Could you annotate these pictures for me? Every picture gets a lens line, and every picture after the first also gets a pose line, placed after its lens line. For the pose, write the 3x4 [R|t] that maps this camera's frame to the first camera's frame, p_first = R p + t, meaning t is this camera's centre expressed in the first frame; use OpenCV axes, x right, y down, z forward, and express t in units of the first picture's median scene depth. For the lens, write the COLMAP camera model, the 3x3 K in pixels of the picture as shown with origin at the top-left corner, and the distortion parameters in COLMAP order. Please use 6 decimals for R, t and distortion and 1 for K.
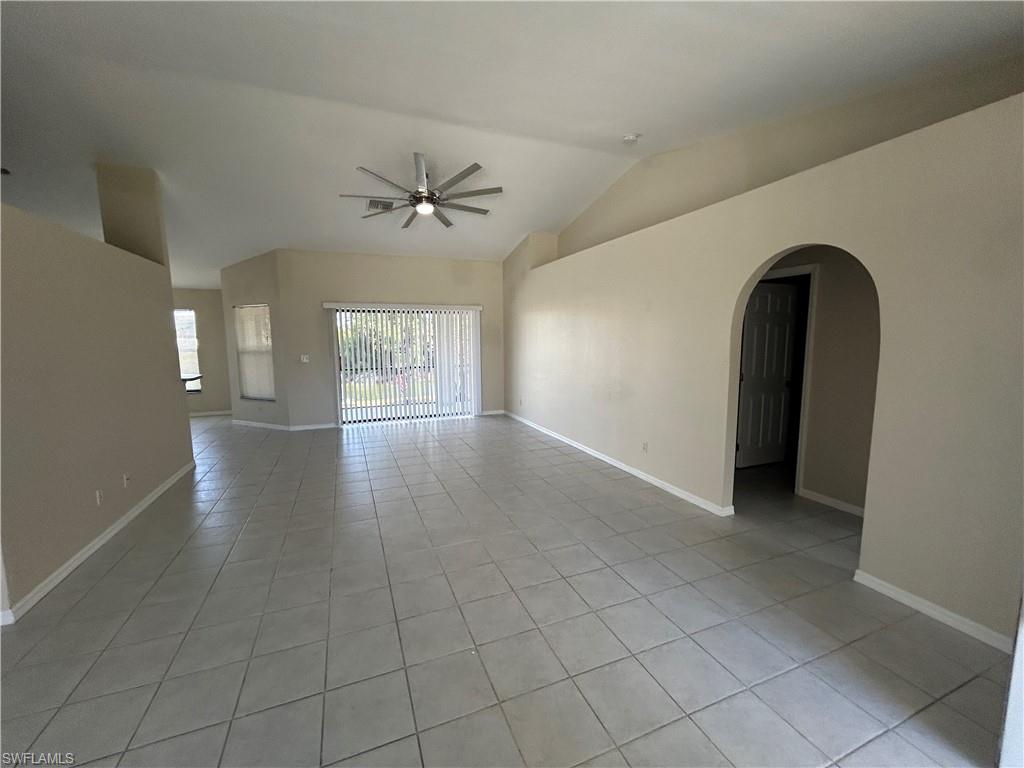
lens RADIAL K [[421.9, 0, 512.0], [0, 421.9, 384.0], [0, 0, 1]] dist [0.010780, -0.000010]
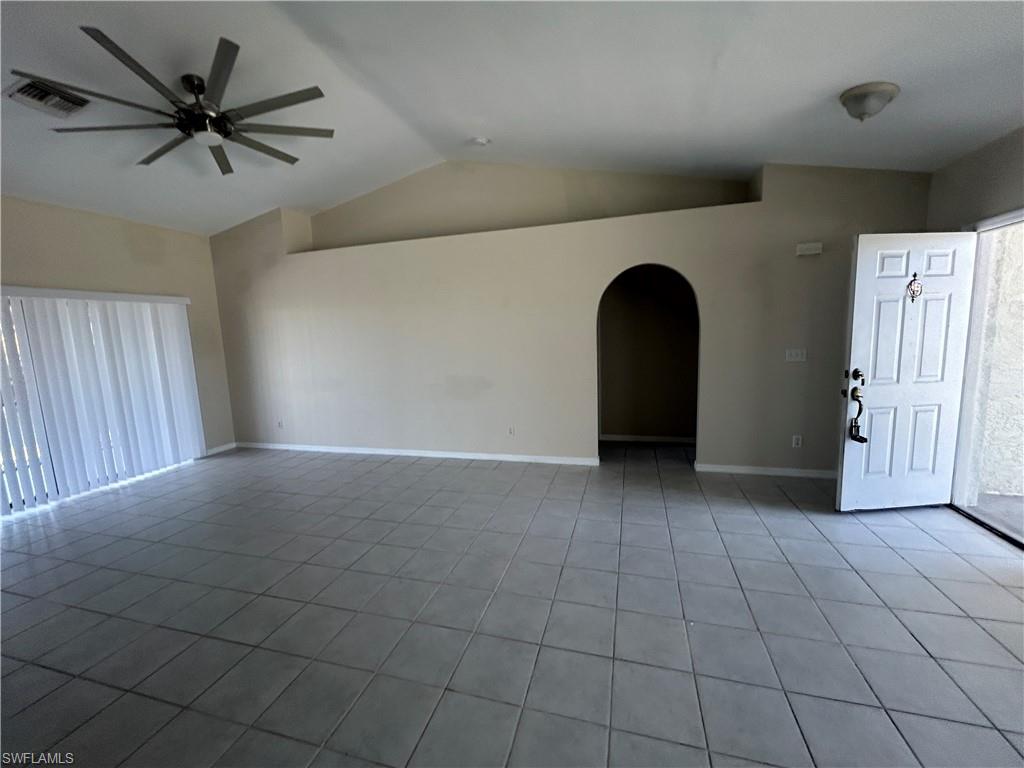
lens RADIAL K [[417.9, 0, 512.0], [0, 417.9, 384.0], [0, 0, 1]] dist [0.010796, 0.000042]
pose [[0.612854, -0.117972, 0.781340, -0.352457], [0.125463, 0.990777, 0.051186, -0.018662], [-0.780172, 0.066660, 0.622003, 0.213362]]
